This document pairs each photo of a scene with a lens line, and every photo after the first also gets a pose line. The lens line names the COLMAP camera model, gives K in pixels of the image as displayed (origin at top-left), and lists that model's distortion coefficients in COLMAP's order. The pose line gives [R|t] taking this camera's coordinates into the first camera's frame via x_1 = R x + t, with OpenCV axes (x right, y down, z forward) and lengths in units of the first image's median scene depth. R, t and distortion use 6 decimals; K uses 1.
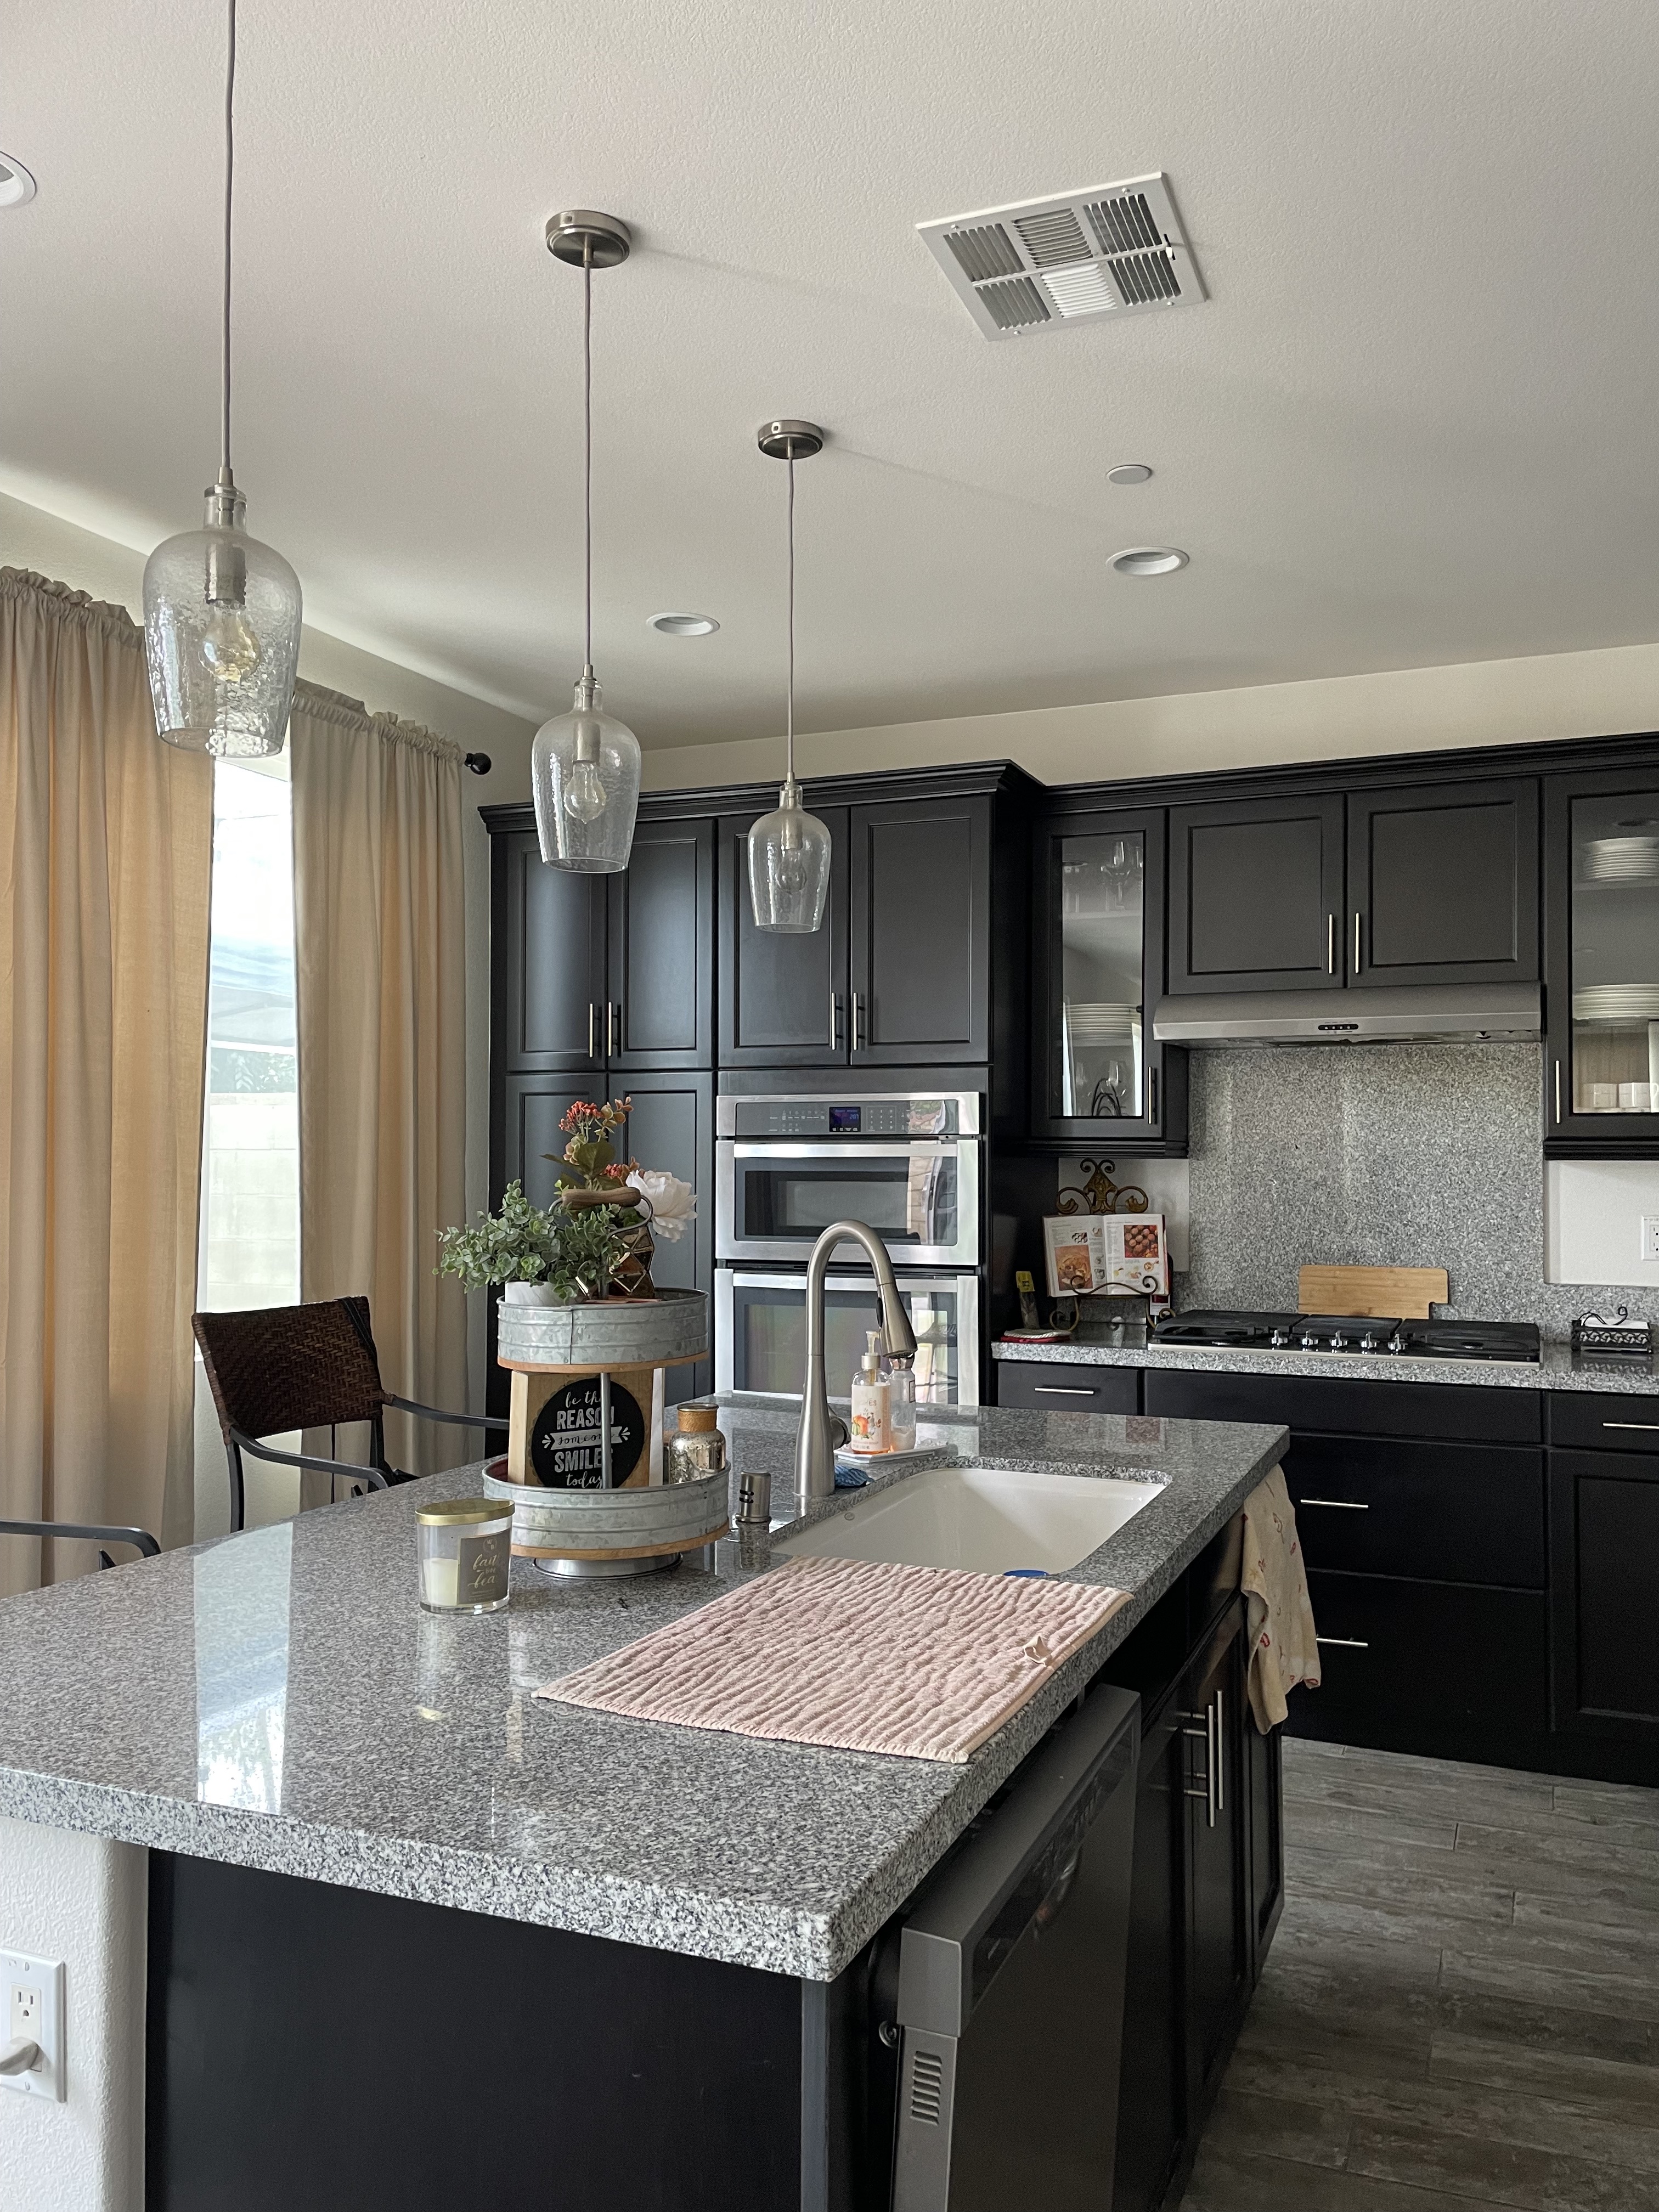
lens RADIAL K [[1682.2, 0, 841.4], [0, 1682.2, 1094.9], [0, 0, 1]] dist [0.098771, -0.133915]
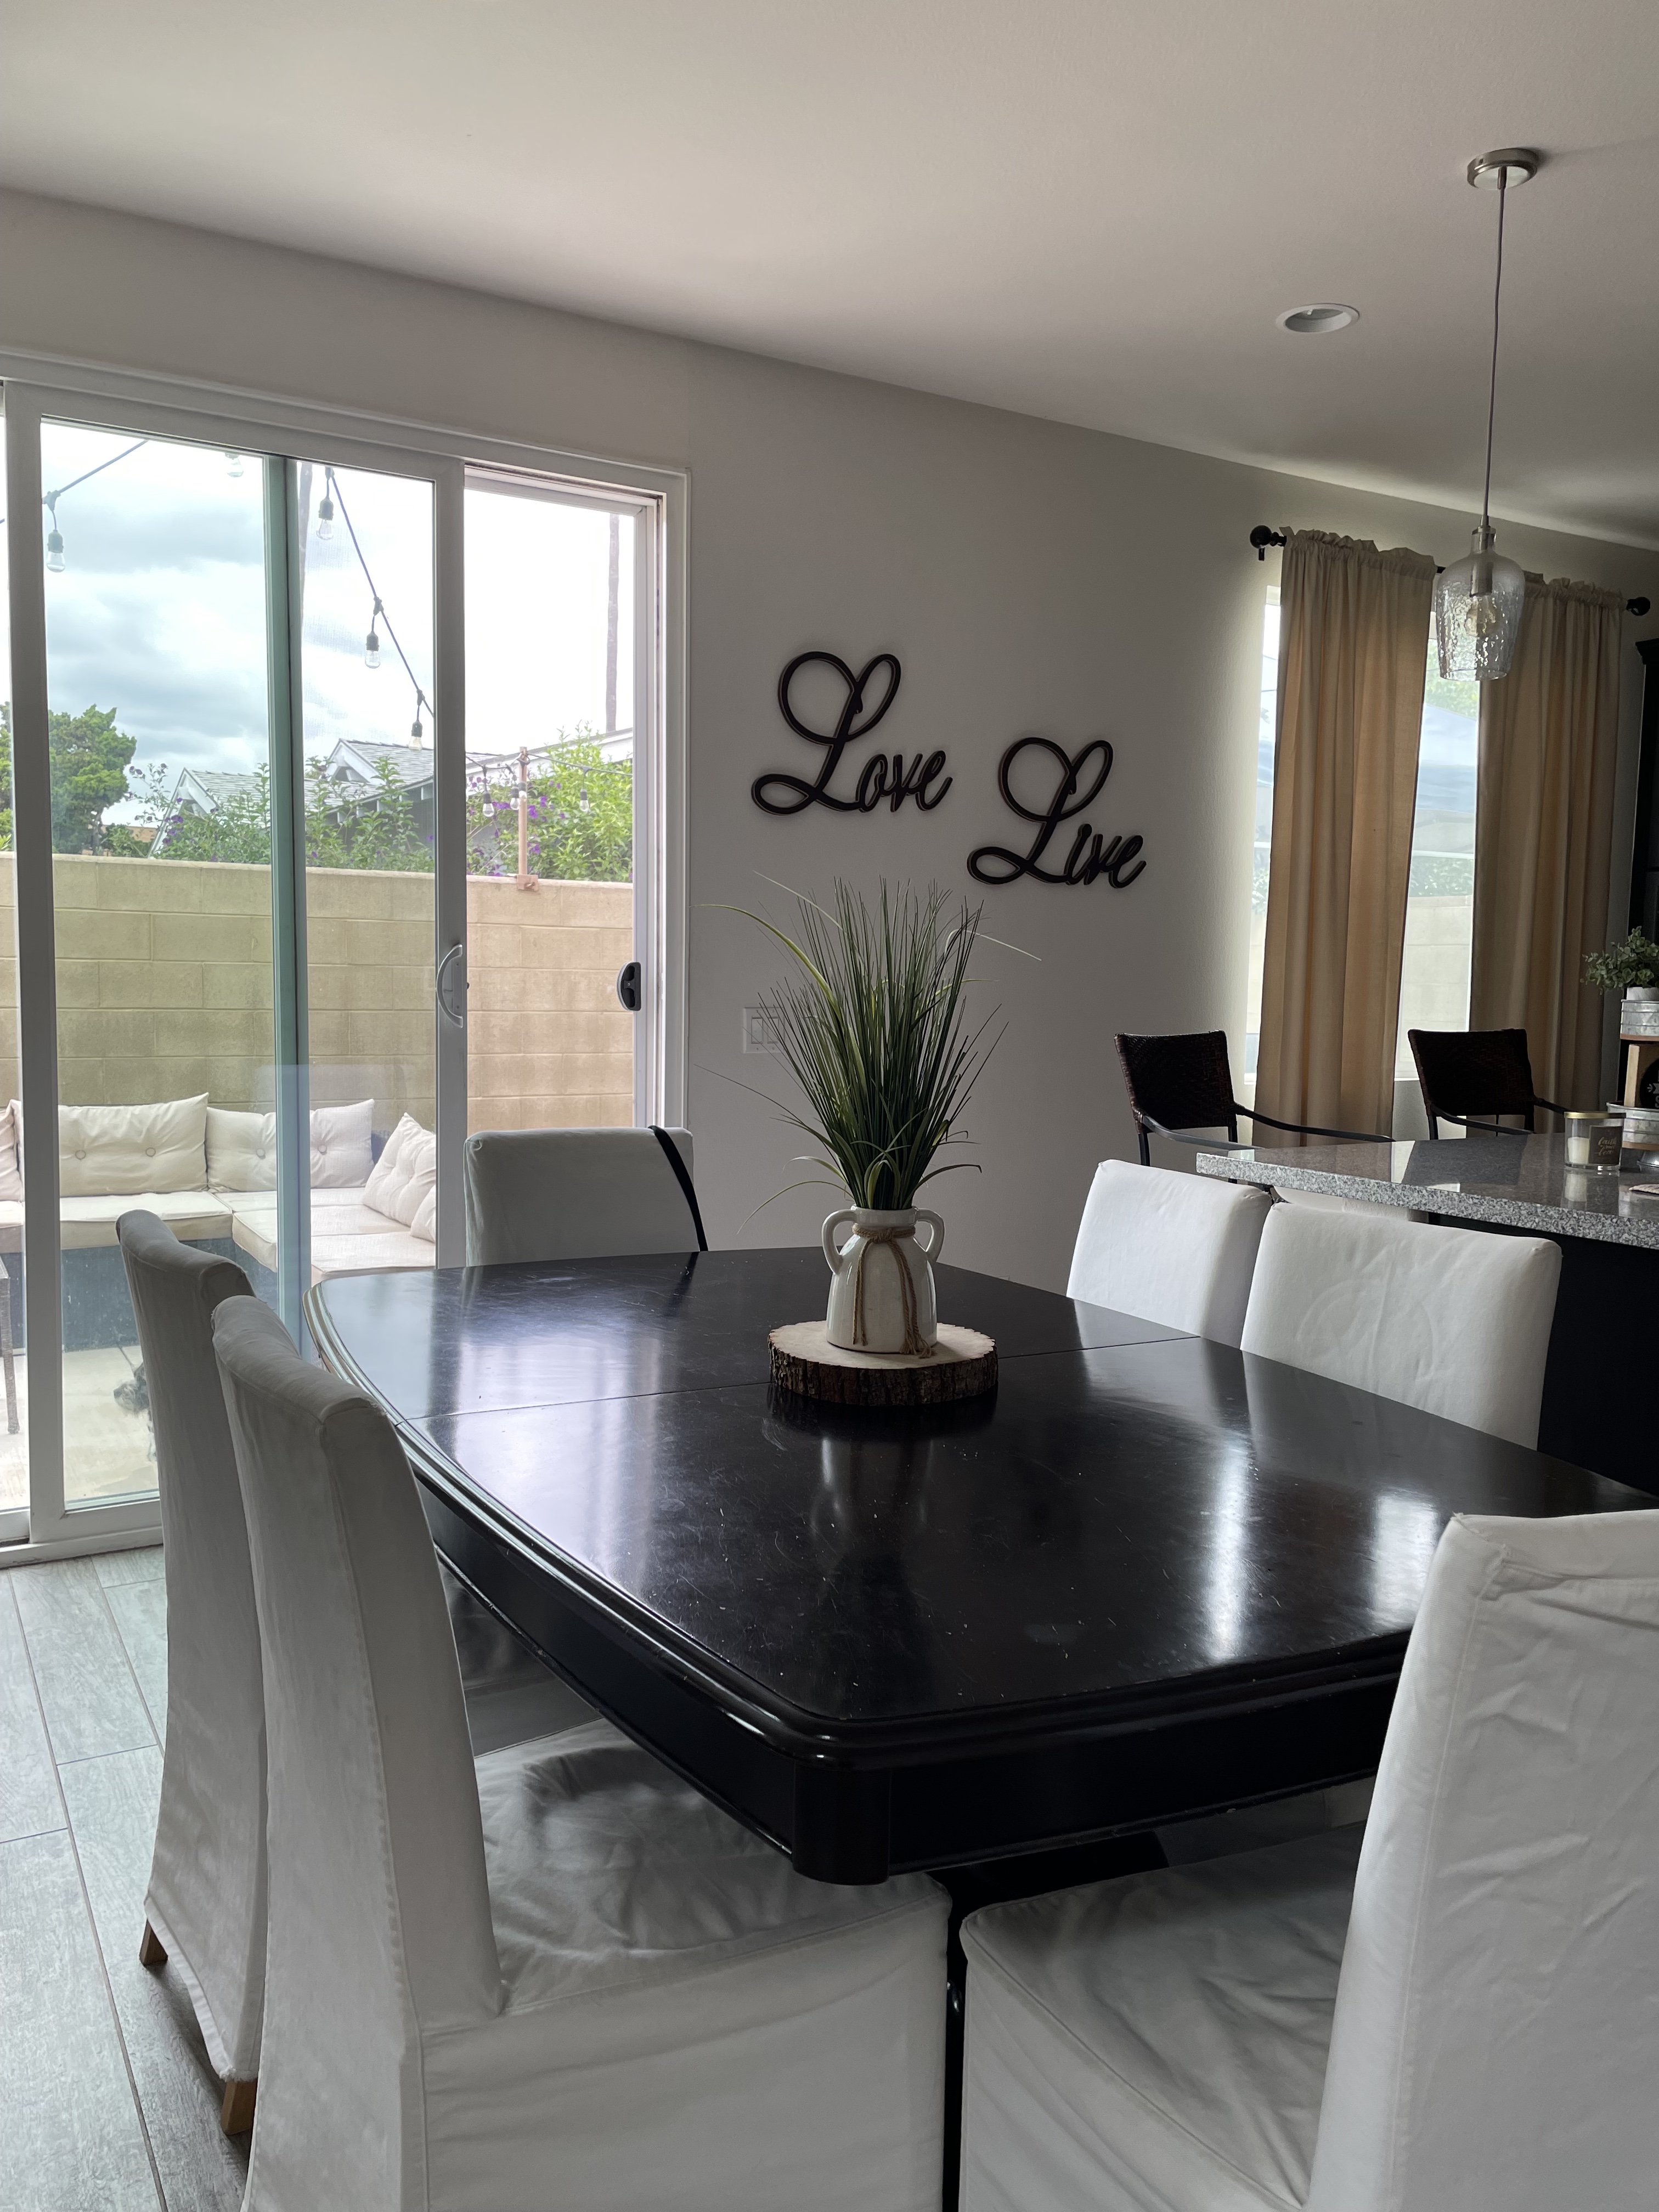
lens RADIAL K [[1682.2, 0, 841.4], [0, 1682.2, 1094.9], [0, 0, 1]] dist [0.098771, -0.133915]
pose [[0.801514, 0.068270, -0.594066, 0.110073], [-0.004623, 0.994139, 0.108009, 0.022380], [0.597958, -0.083824, 0.797132, -0.478323]]
